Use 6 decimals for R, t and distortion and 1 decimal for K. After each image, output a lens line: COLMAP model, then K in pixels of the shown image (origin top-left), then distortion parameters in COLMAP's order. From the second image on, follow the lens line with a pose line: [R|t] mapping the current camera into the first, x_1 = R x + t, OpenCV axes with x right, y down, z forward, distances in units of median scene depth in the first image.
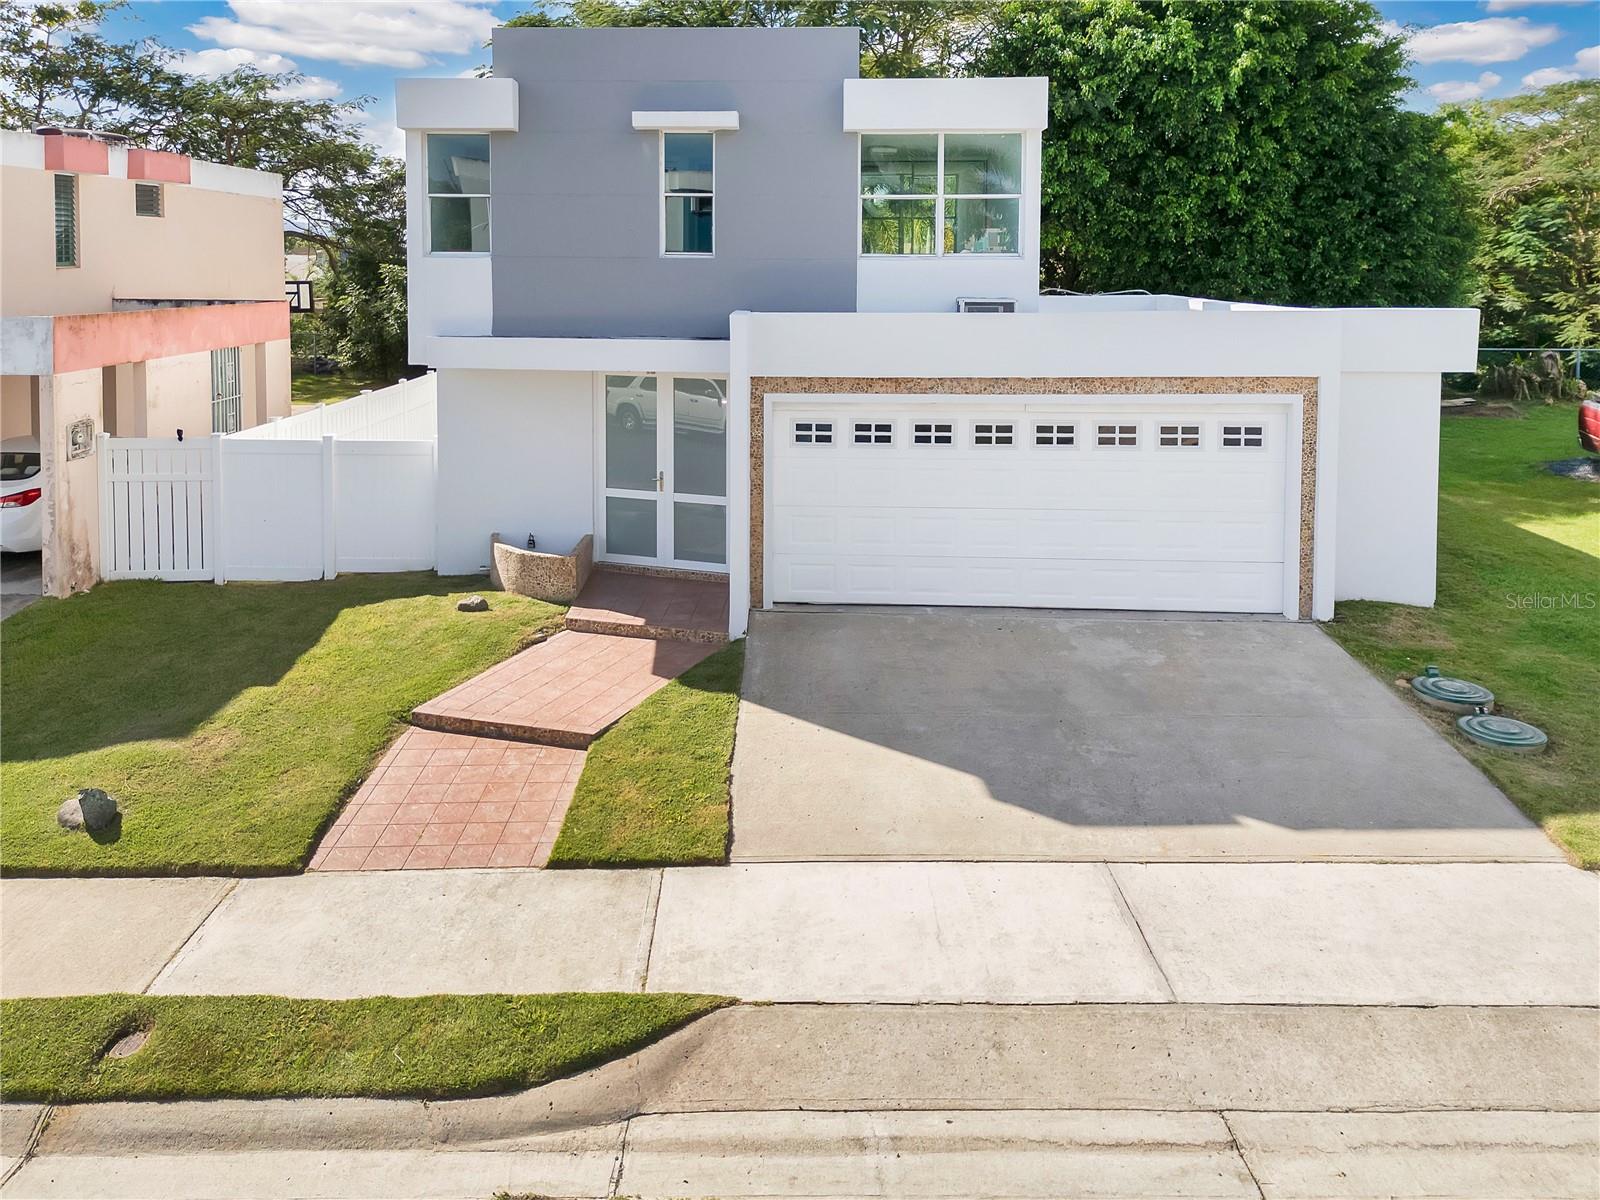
lens RADIAL K [[1208.7, 0, 762.4], [0, 1208.7, 307.7], [0, 0, 1]] dist [0.042765, -0.001262]
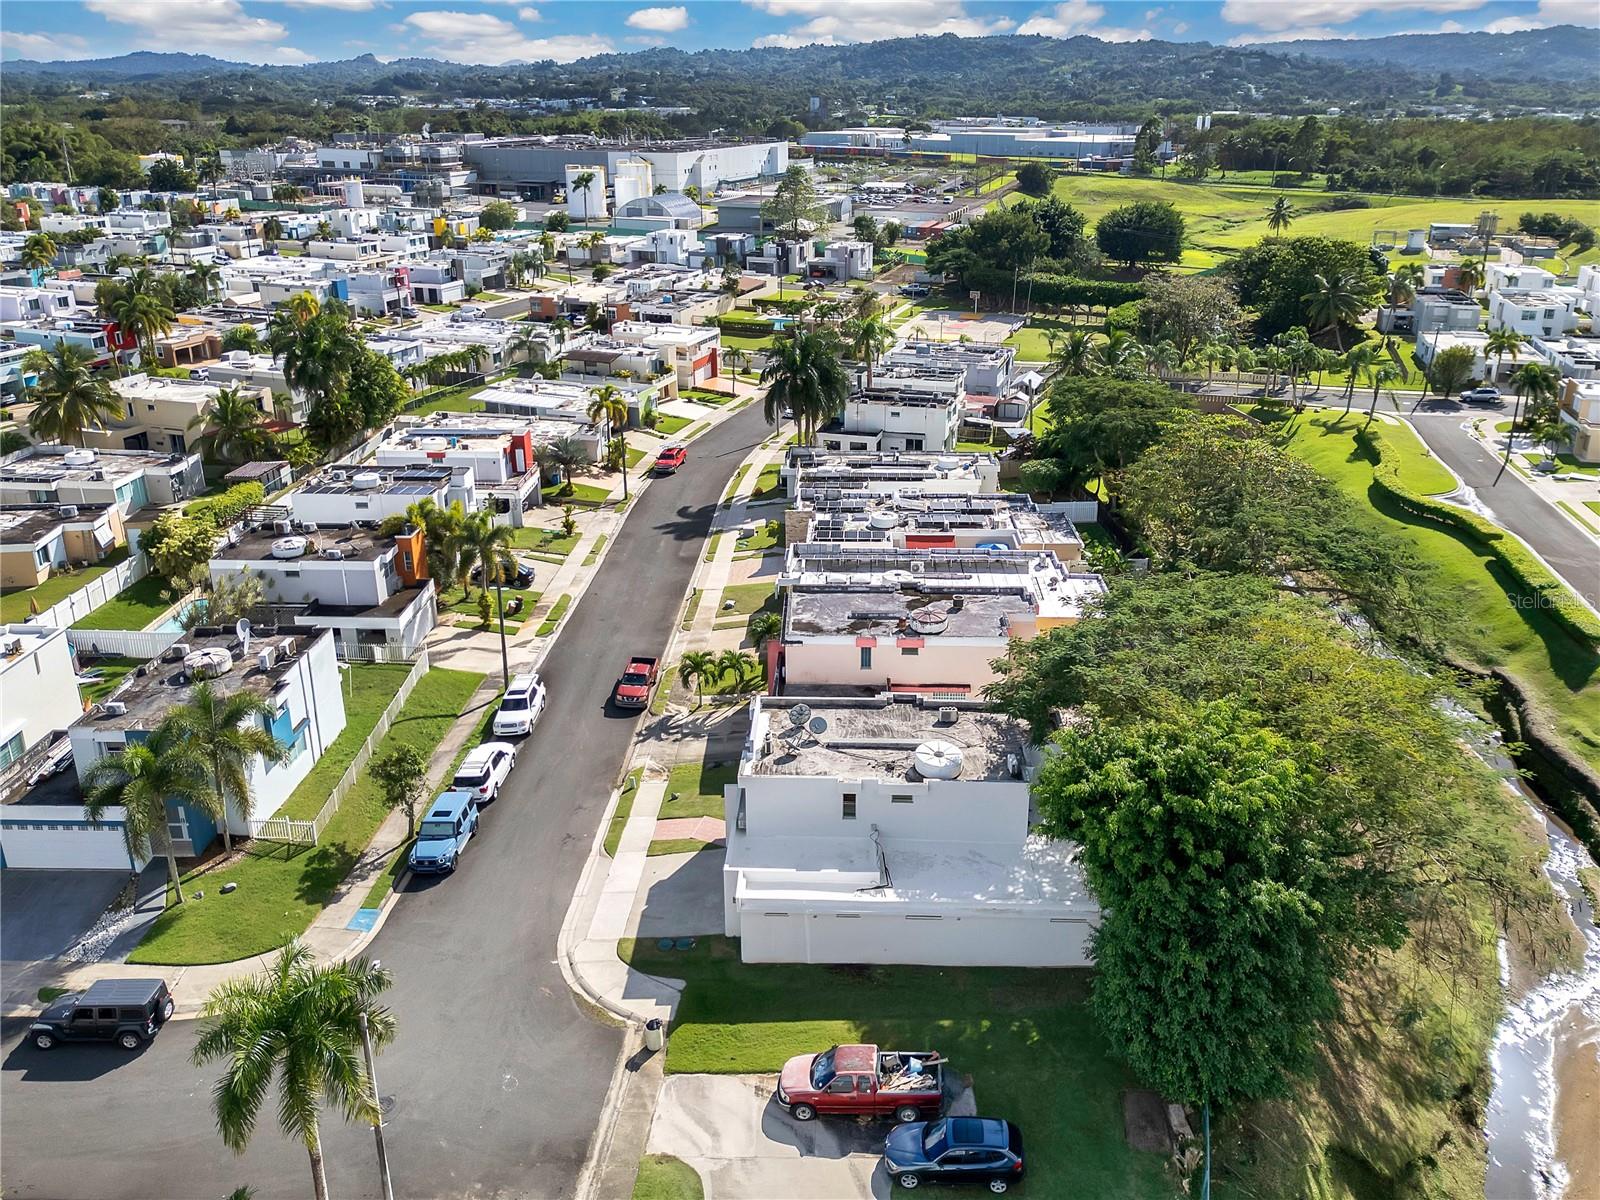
lens RADIAL K [[1149.0, 0, 837.6], [0, 1149.0, 541.5], [0, 0, 1]] dist [0.026889, -0.008863]
pose [[0.027348, 0.350652, -0.936107, 3.770762], [-0.041132, 0.936058, 0.349432, -2.418583], [0.998779, 0.028948, 0.040023, 1.250601]]
